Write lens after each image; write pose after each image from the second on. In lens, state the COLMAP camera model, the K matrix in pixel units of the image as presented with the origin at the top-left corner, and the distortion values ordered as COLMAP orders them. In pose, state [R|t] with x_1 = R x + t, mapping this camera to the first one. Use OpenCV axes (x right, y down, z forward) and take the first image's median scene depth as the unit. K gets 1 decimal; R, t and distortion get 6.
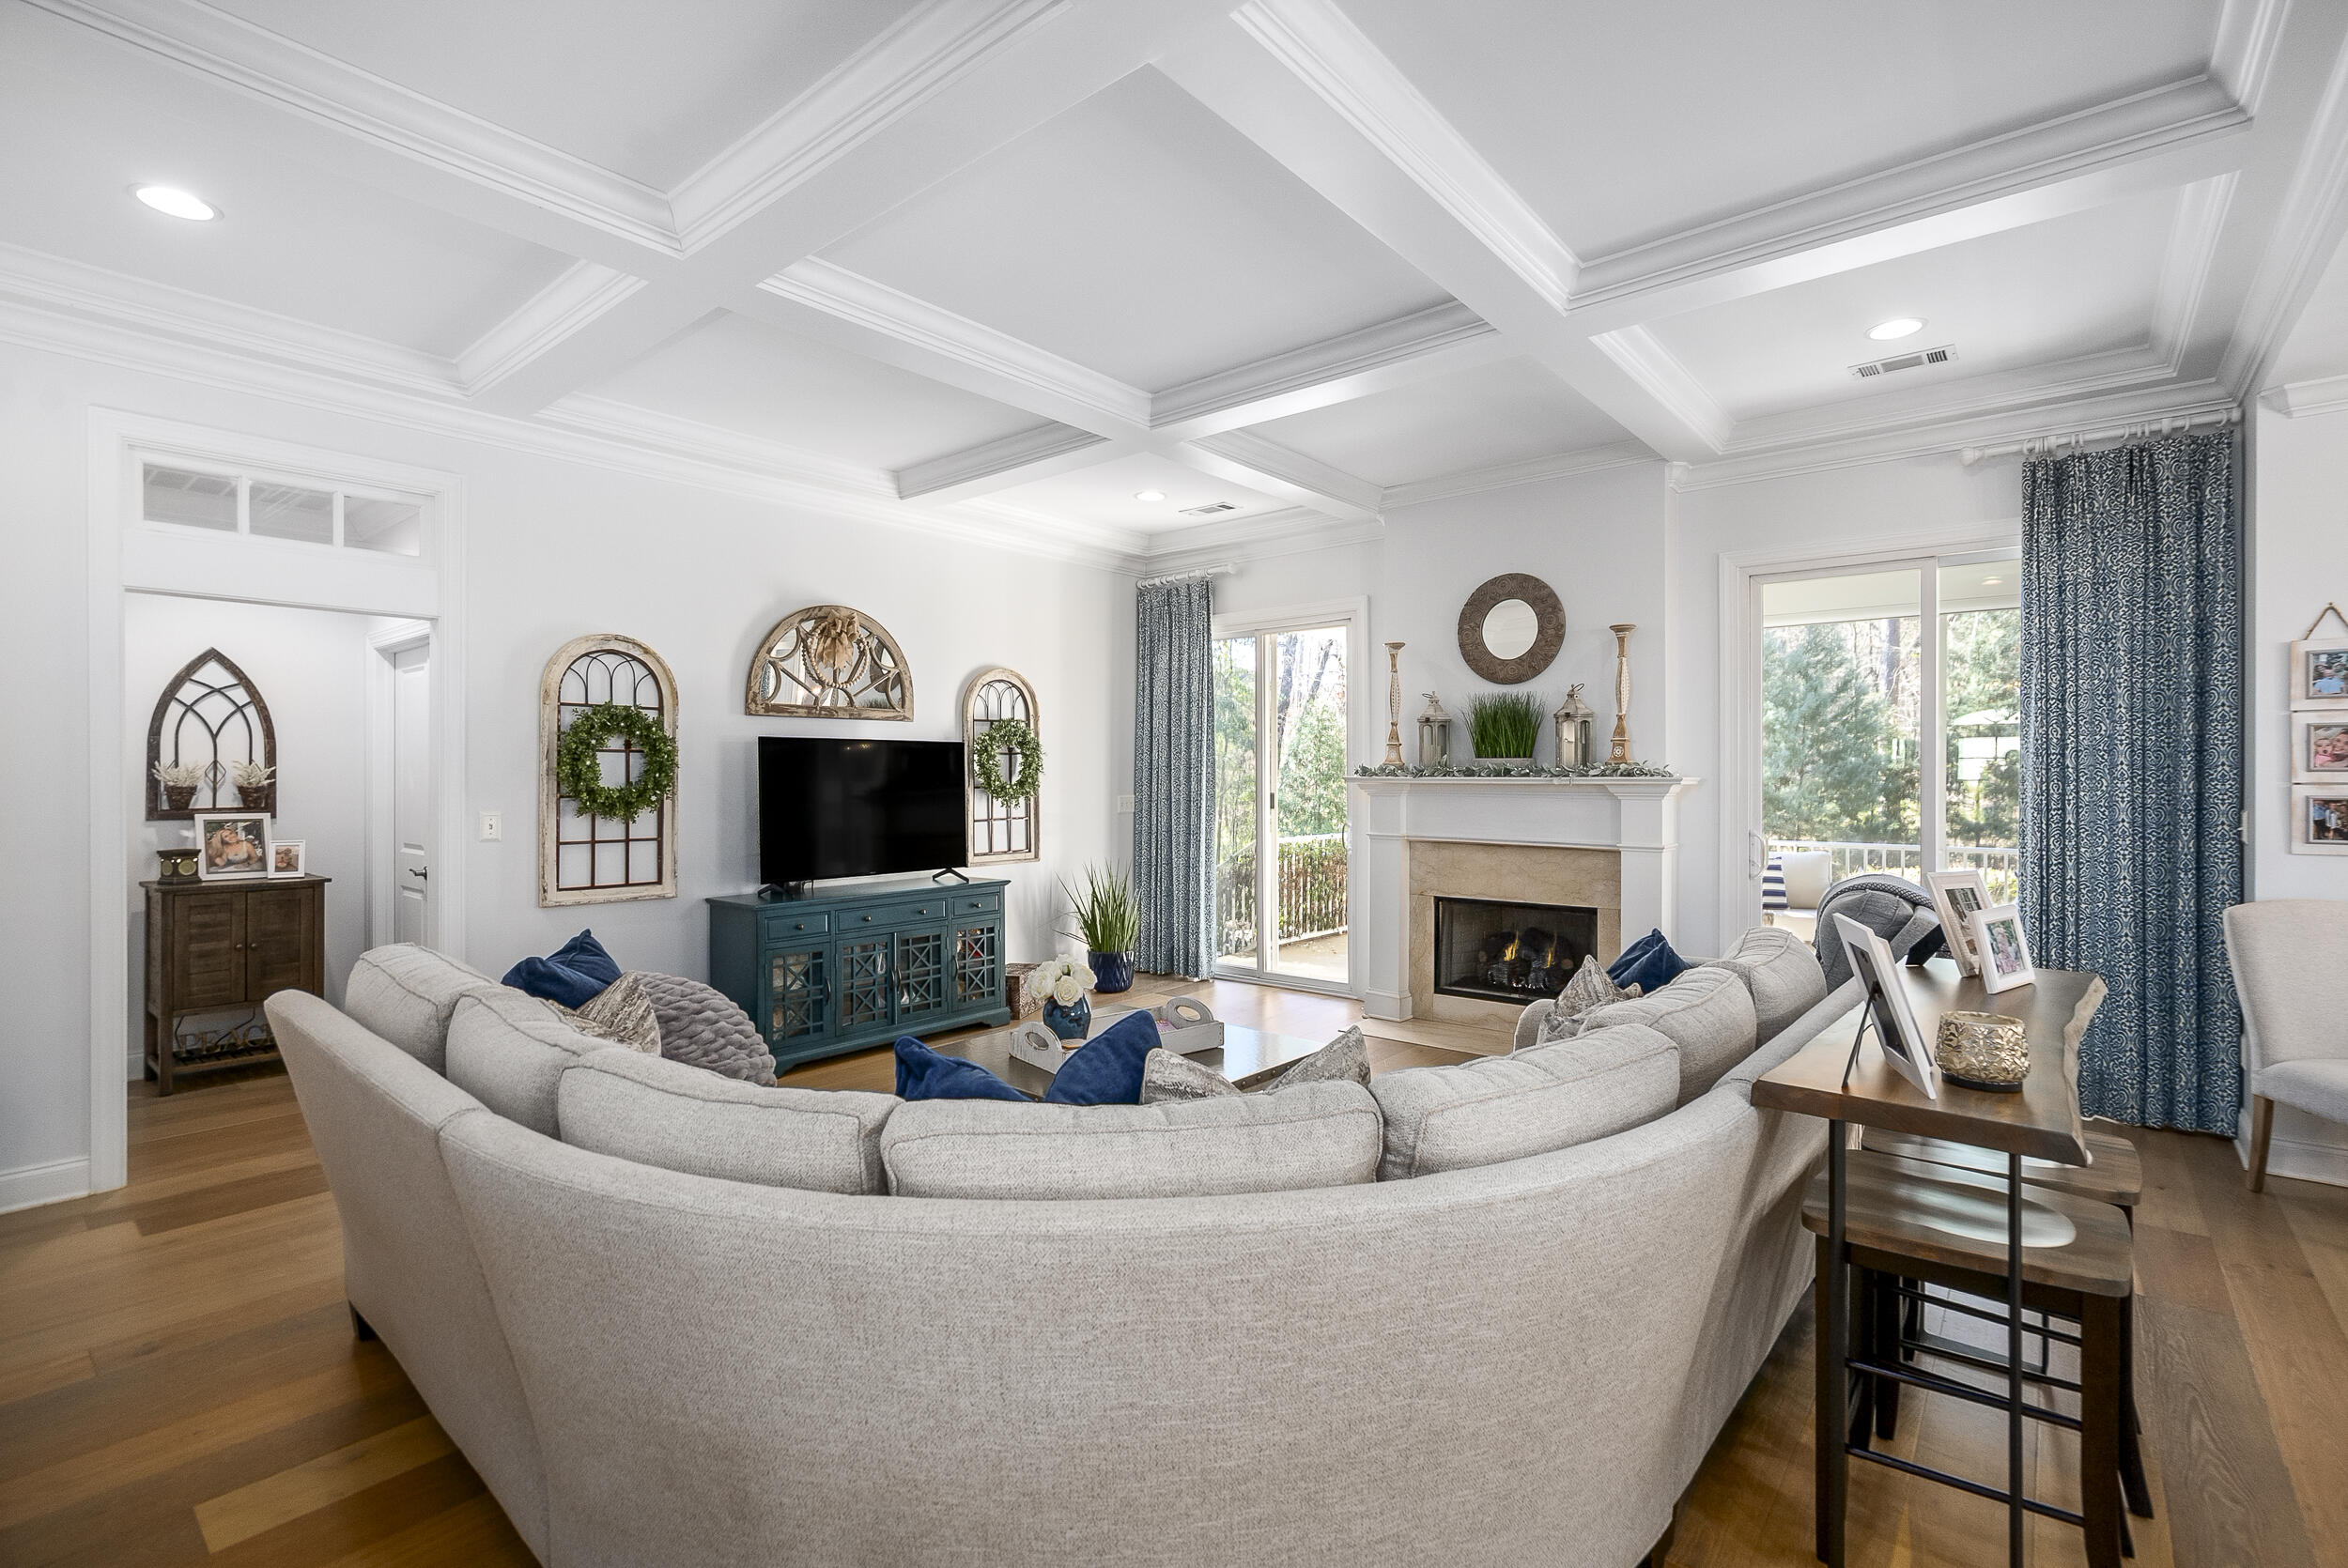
lens RADIAL K [[1066.6, 0, 1185.5], [0, 1066.6, 775.2], [0, 0, 1]] dist [-0.002110, 0.001564]
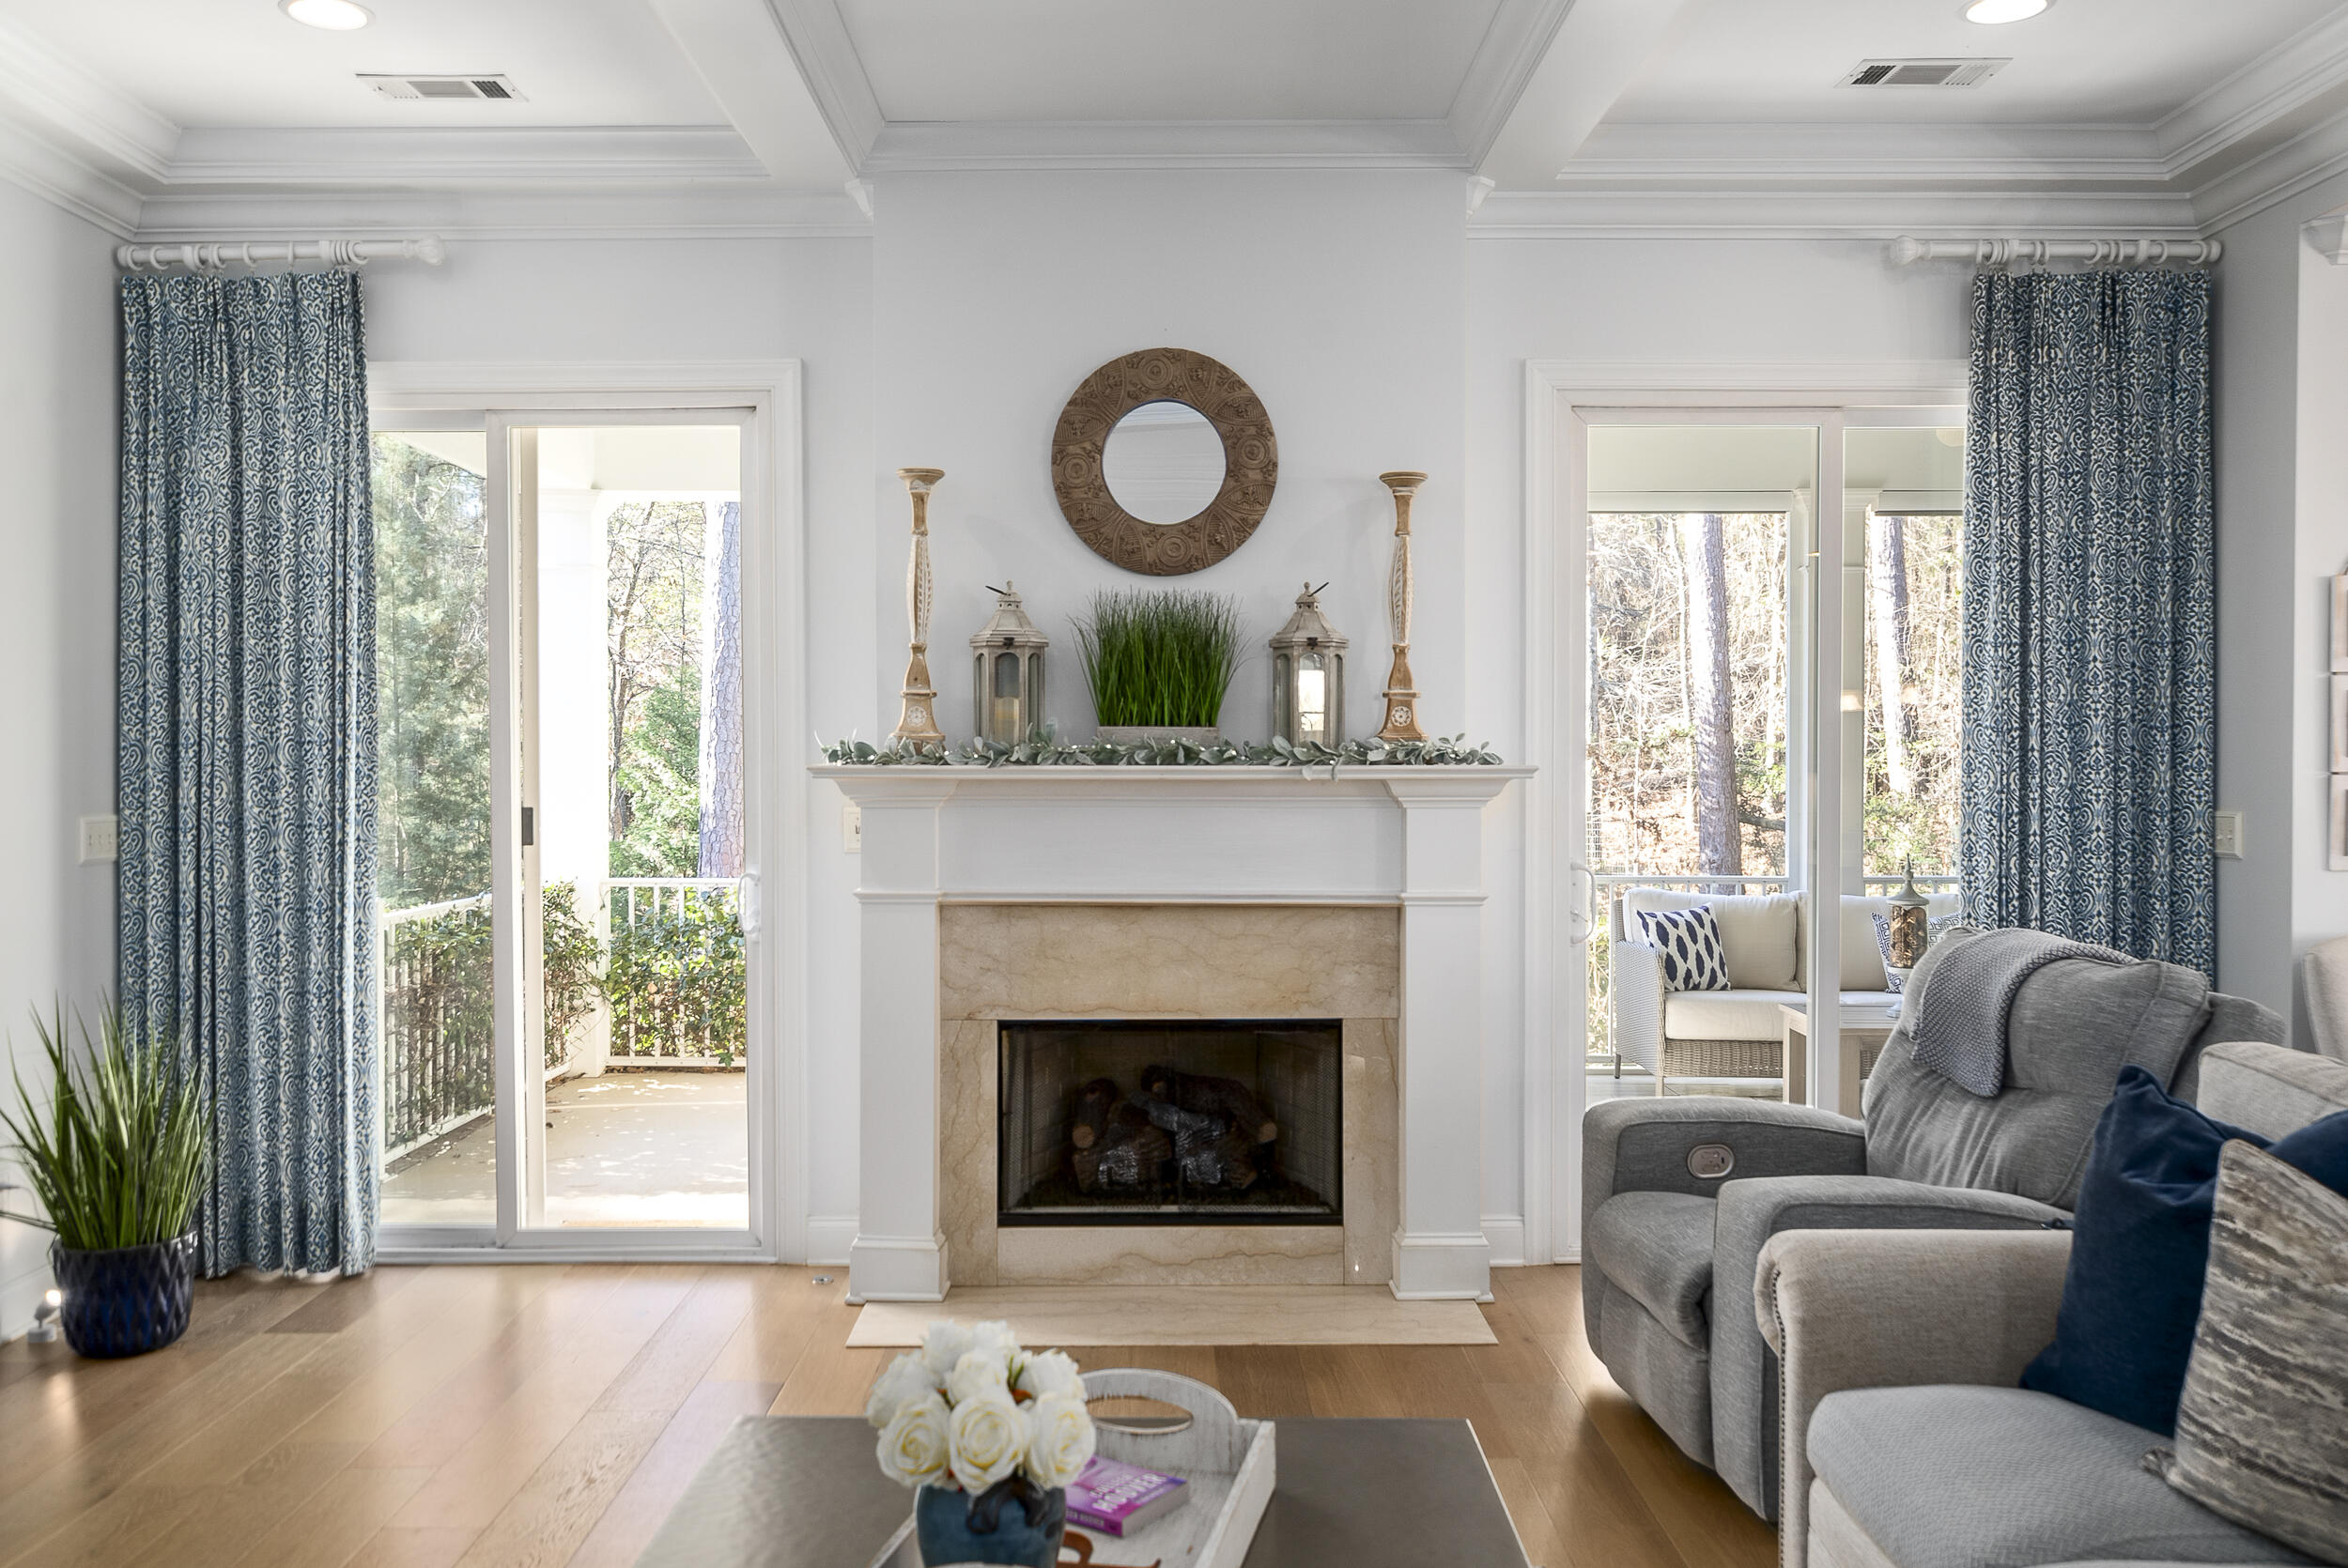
lens RADIAL K [[1923.9, 0, 1158.8], [0, 1923.9, 805.4], [0, 0, 1]] dist [0.003562, -0.002294]
pose [[0.773516, -0.013971, 0.633623, -0.257376], [0.000172, 0.999762, 0.021834, 0.000637], [-0.633777, -0.016780, 0.773334, 0.316003]]
